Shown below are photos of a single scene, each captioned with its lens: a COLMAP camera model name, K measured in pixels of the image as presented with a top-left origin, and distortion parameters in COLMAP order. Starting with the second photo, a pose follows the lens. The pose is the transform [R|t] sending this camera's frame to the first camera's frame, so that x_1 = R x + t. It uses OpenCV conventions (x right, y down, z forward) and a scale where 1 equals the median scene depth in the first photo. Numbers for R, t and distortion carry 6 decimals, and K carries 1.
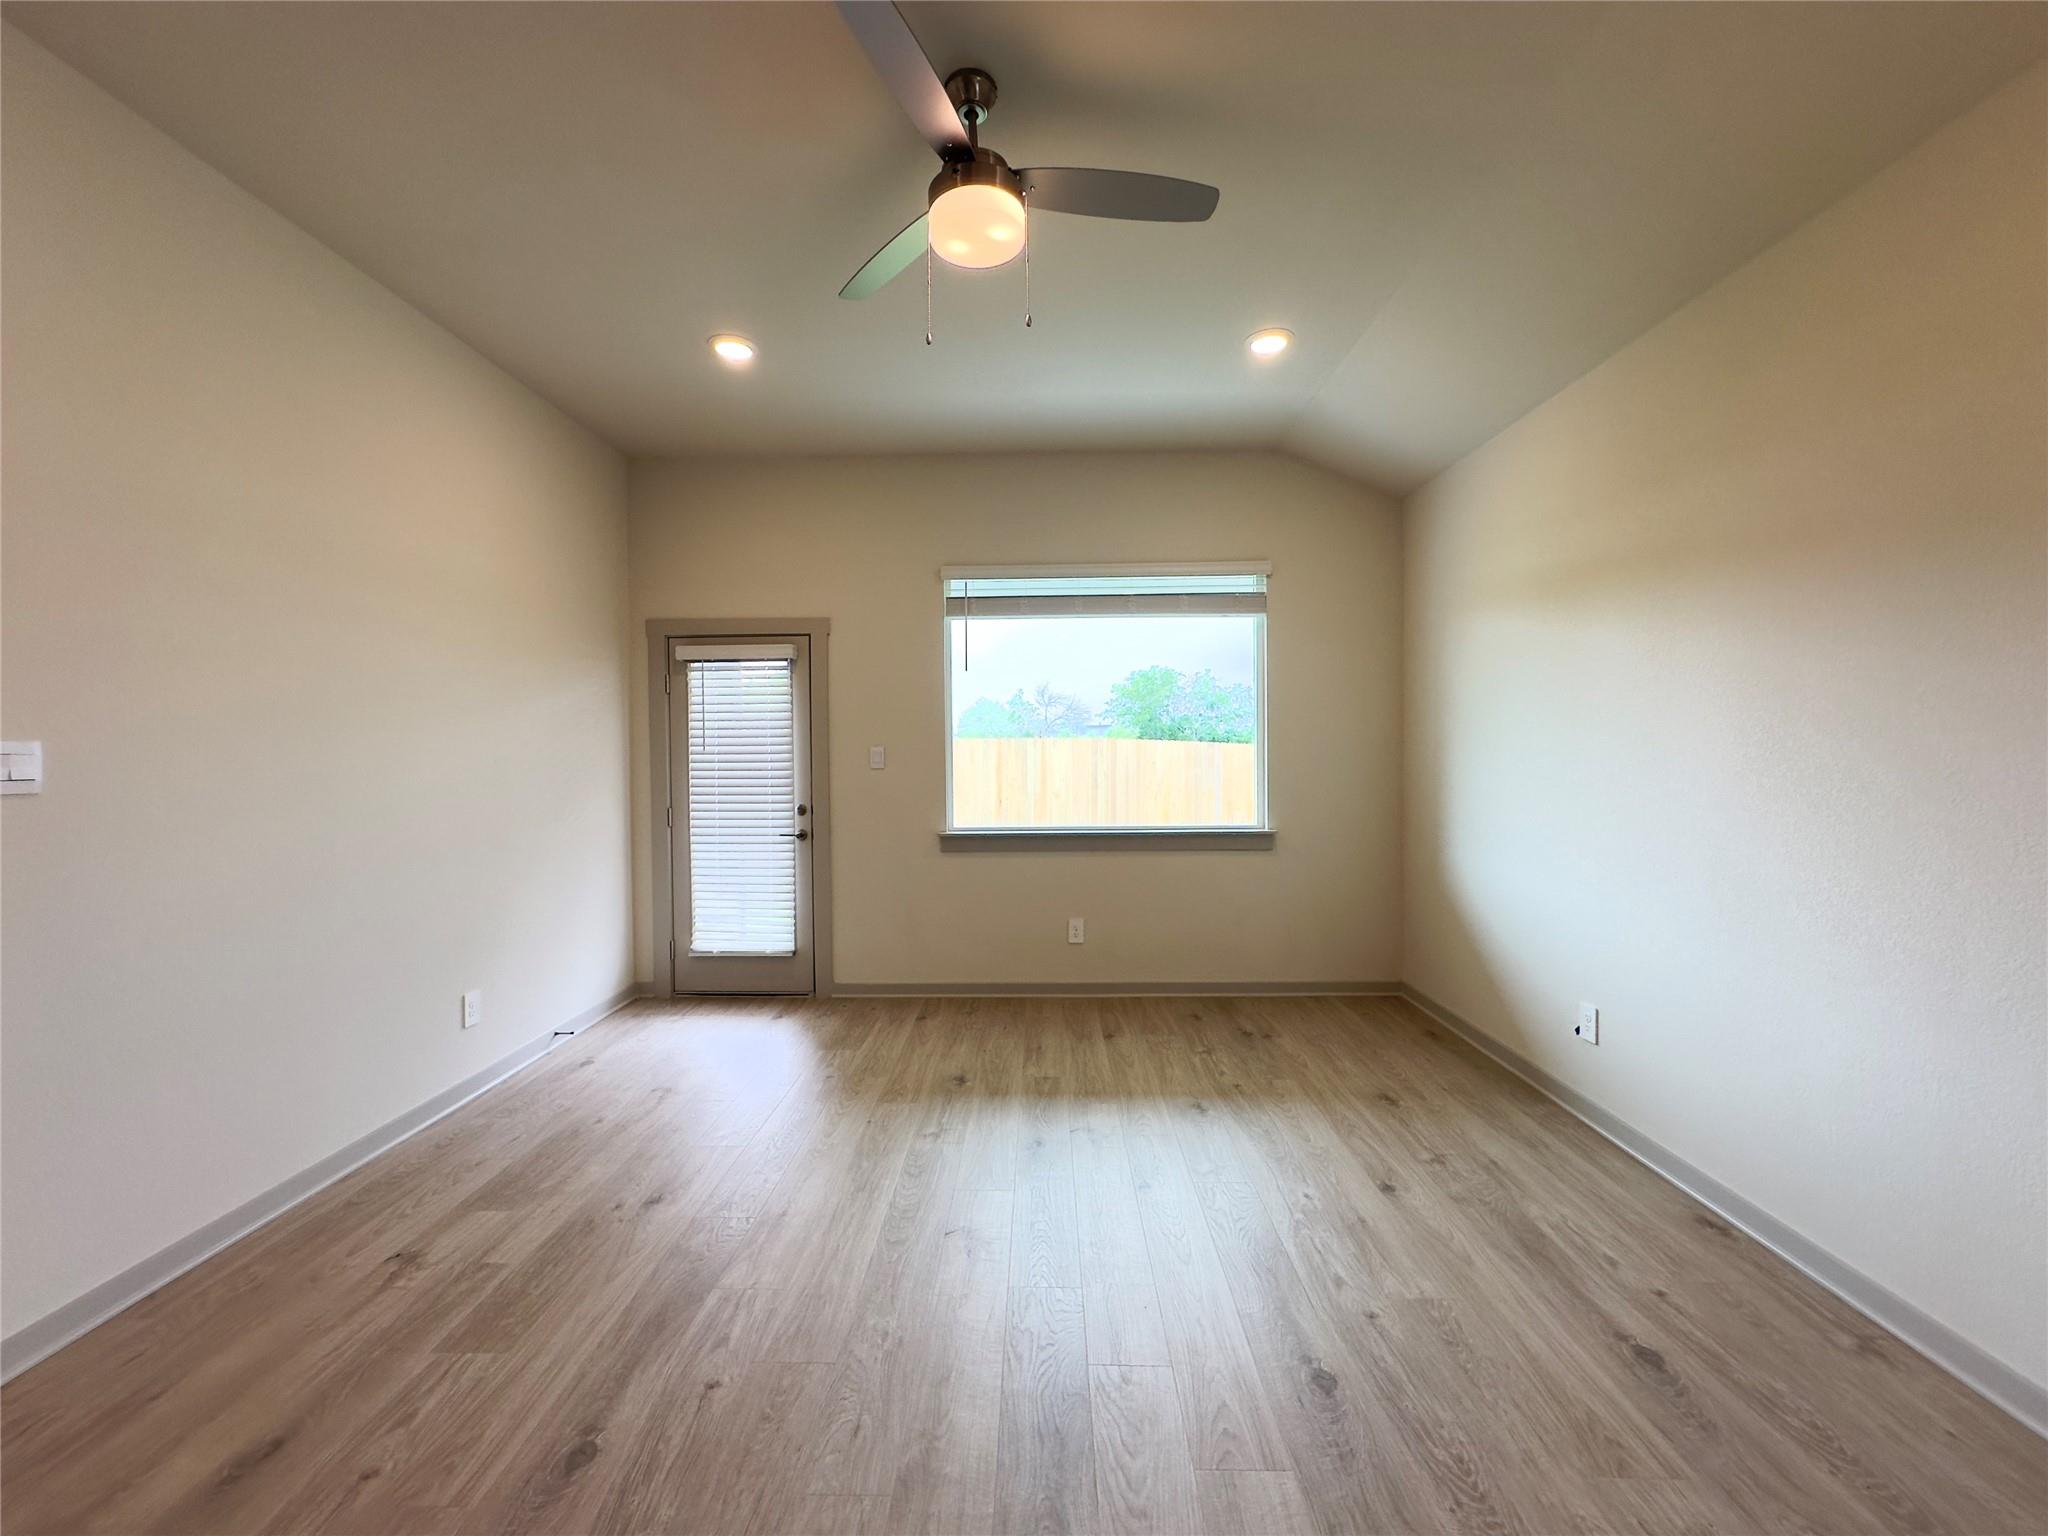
lens RADIAL K [[817.8, 0, 1025.7], [0, 817.8, 768.1], [0, 0, 1]] dist [-0.007488, 0.002125]
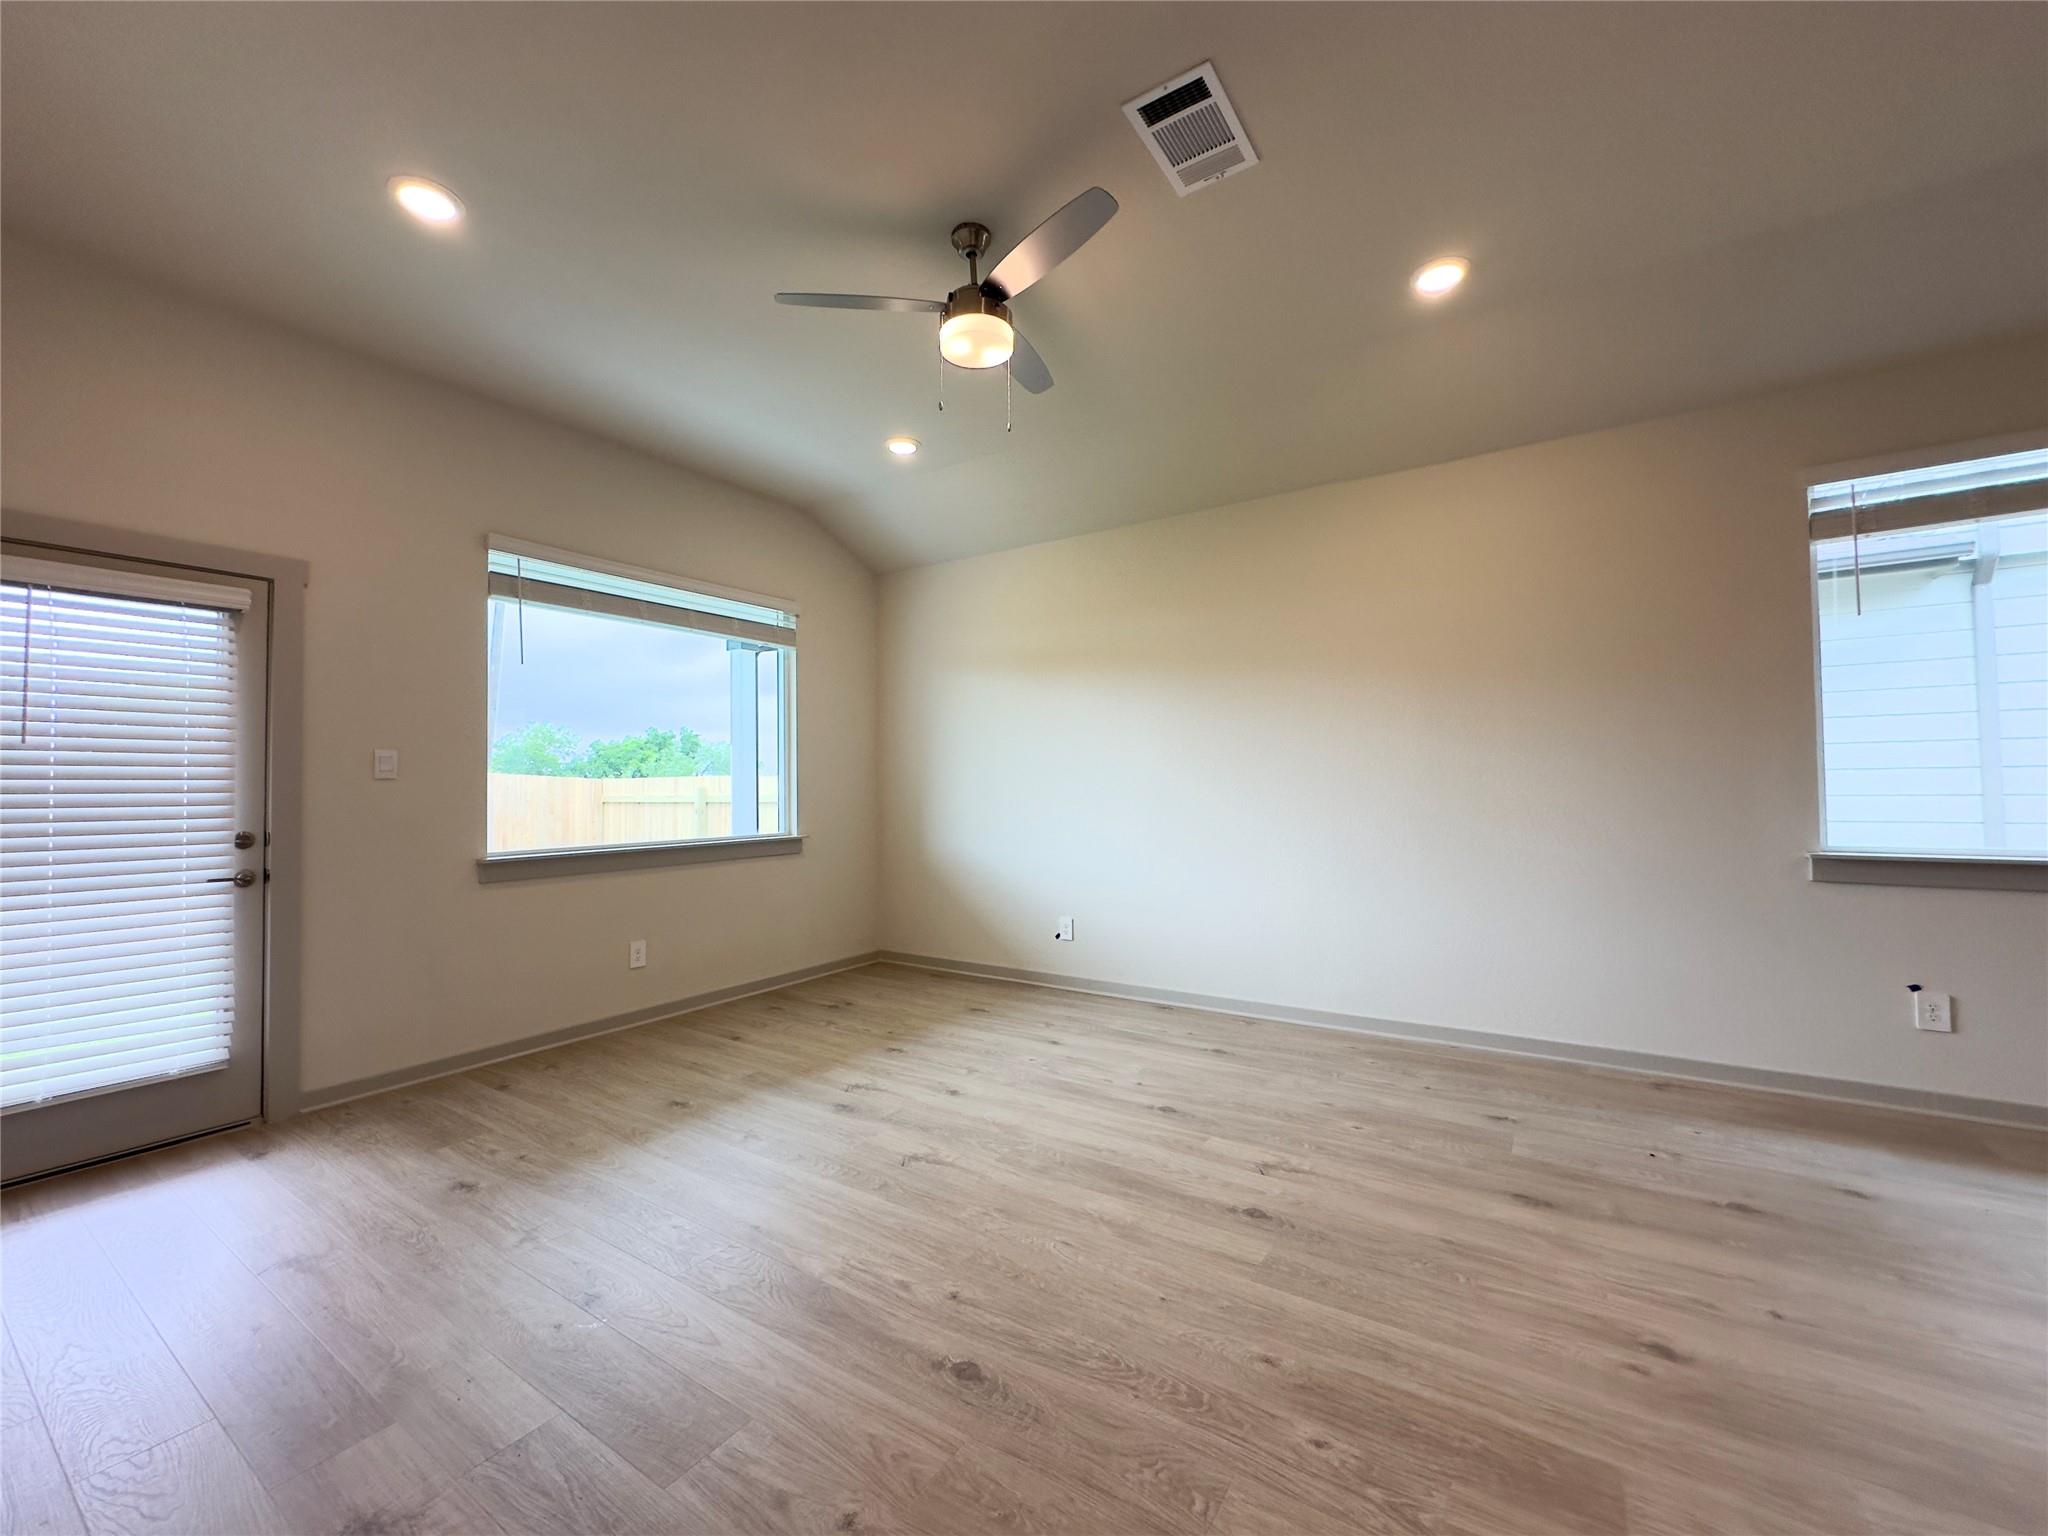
lens RADIAL K [[817.8, 0, 1028.9], [0, 817.8, 769.5], [0, 0, 1]] dist [-0.007488, 0.002125]
pose [[0.531932, 0.019563, 0.846561, -0.510778], [0.024166, 0.998975, -0.038270, 0.035613], [-0.846442, 0.040816, 0.530914, 0.118561]]
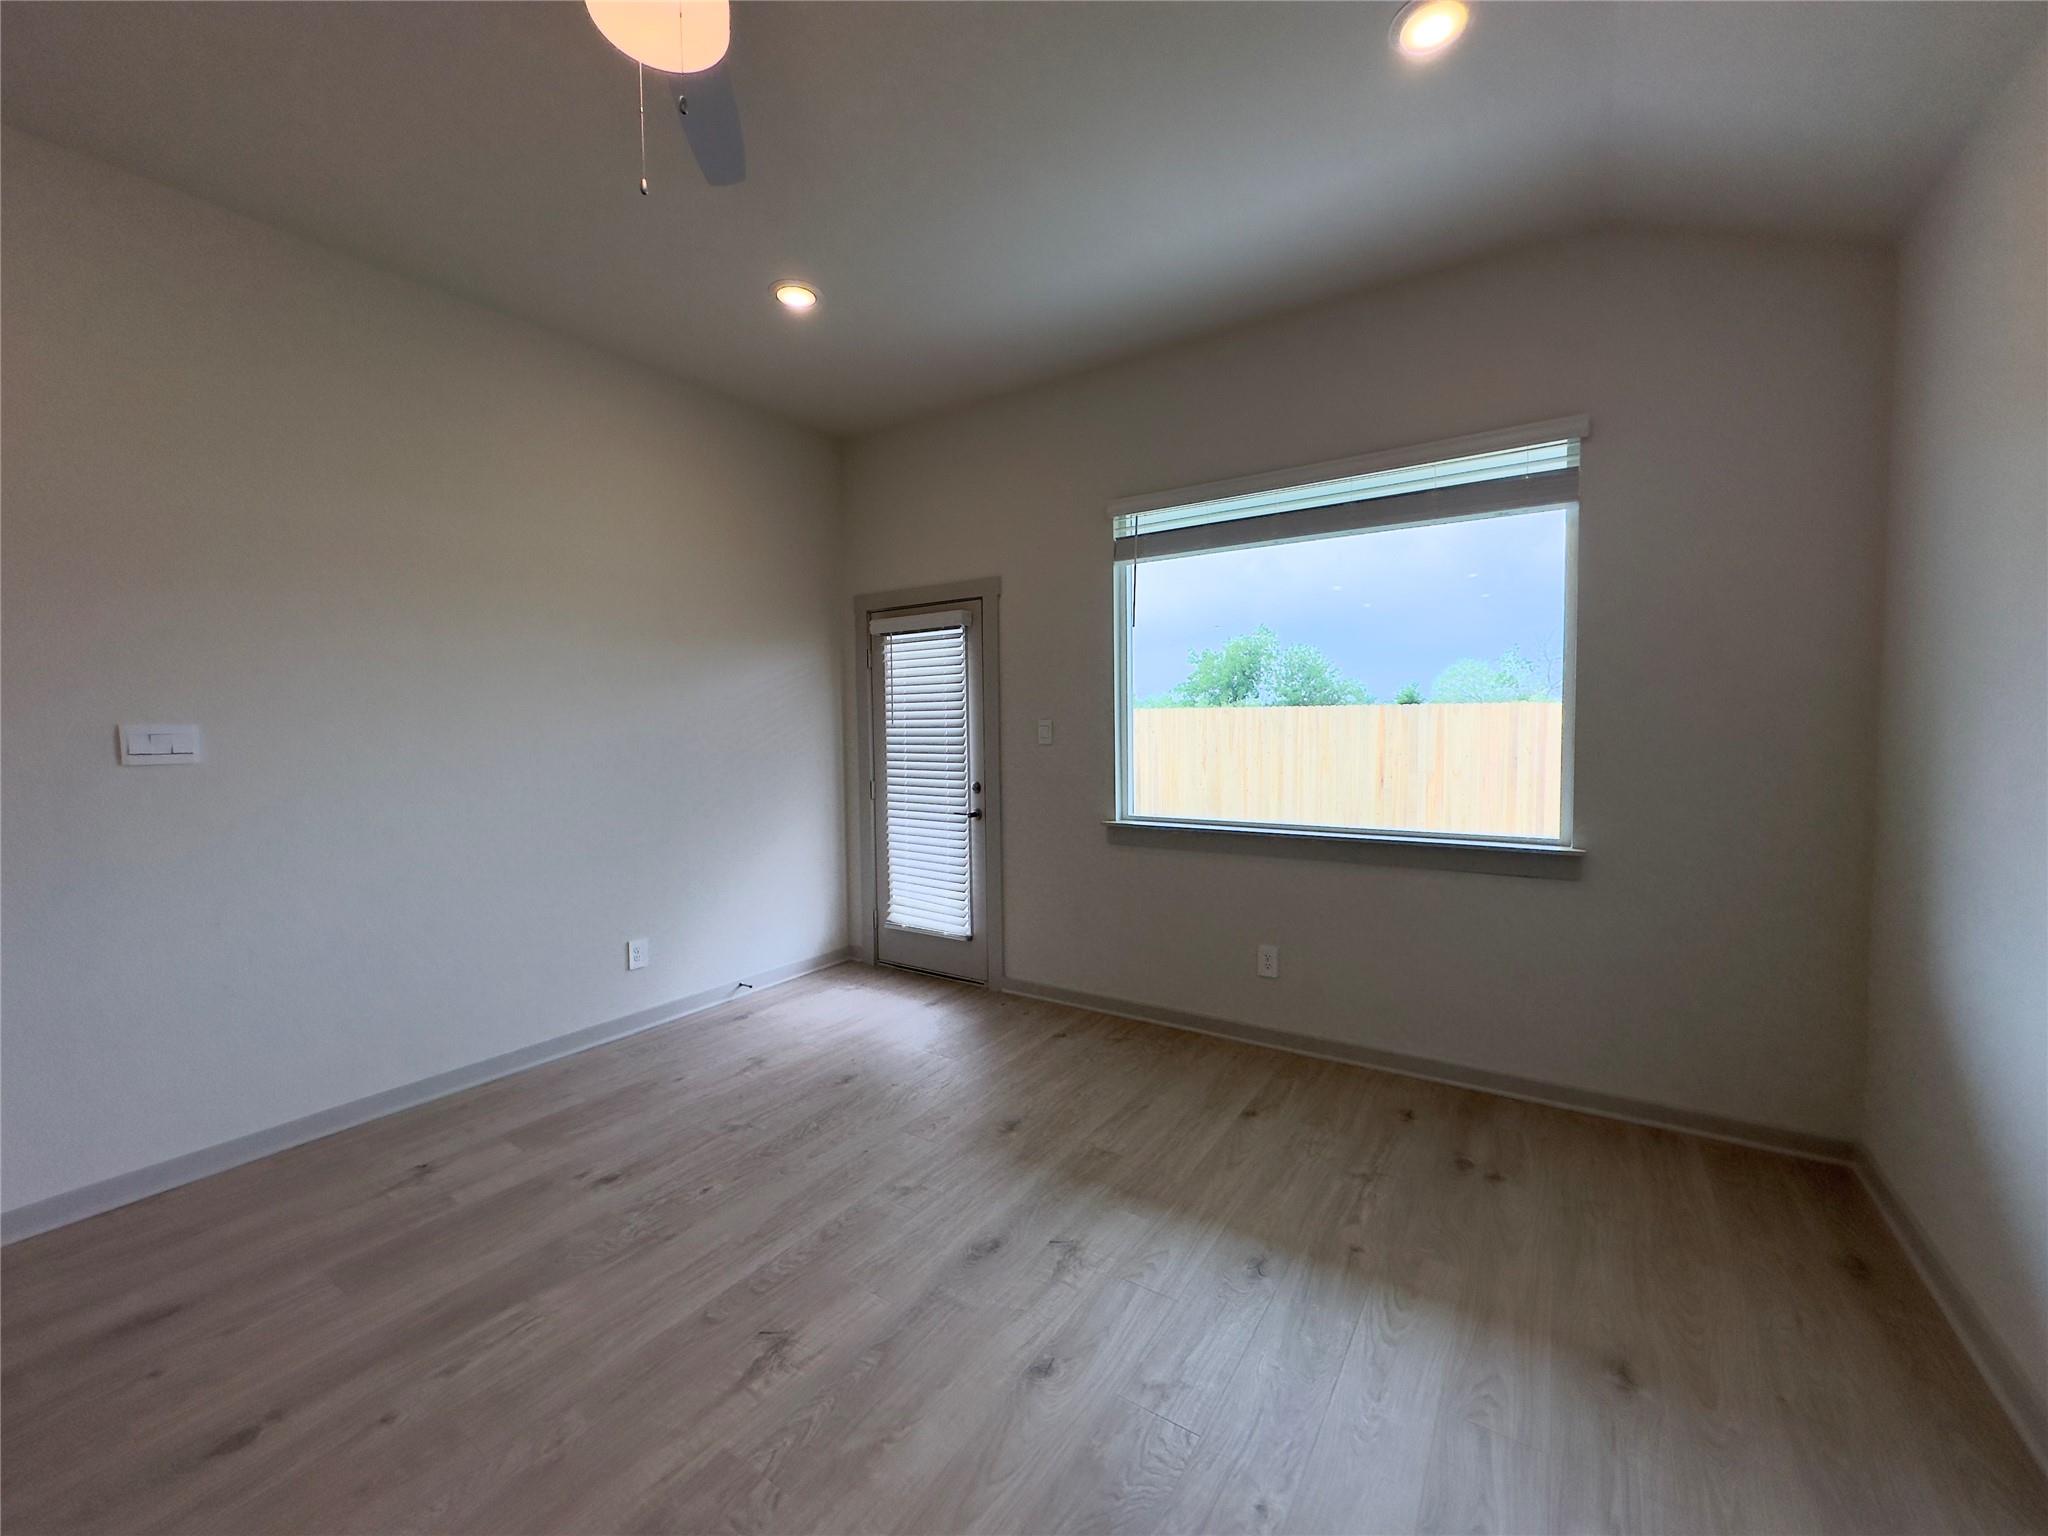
lens RADIAL K [[817.8, 0, 1026.5], [0, 817.8, 765.5], [0, 0, 1]] dist [-0.007488, 0.002125]
pose [[0.843739, 0.025090, -0.536166, 0.282901], [-0.005160, 0.999240, 0.038640, -0.010389], [0.536728, -0.029835, 0.843228, 0.252239]]
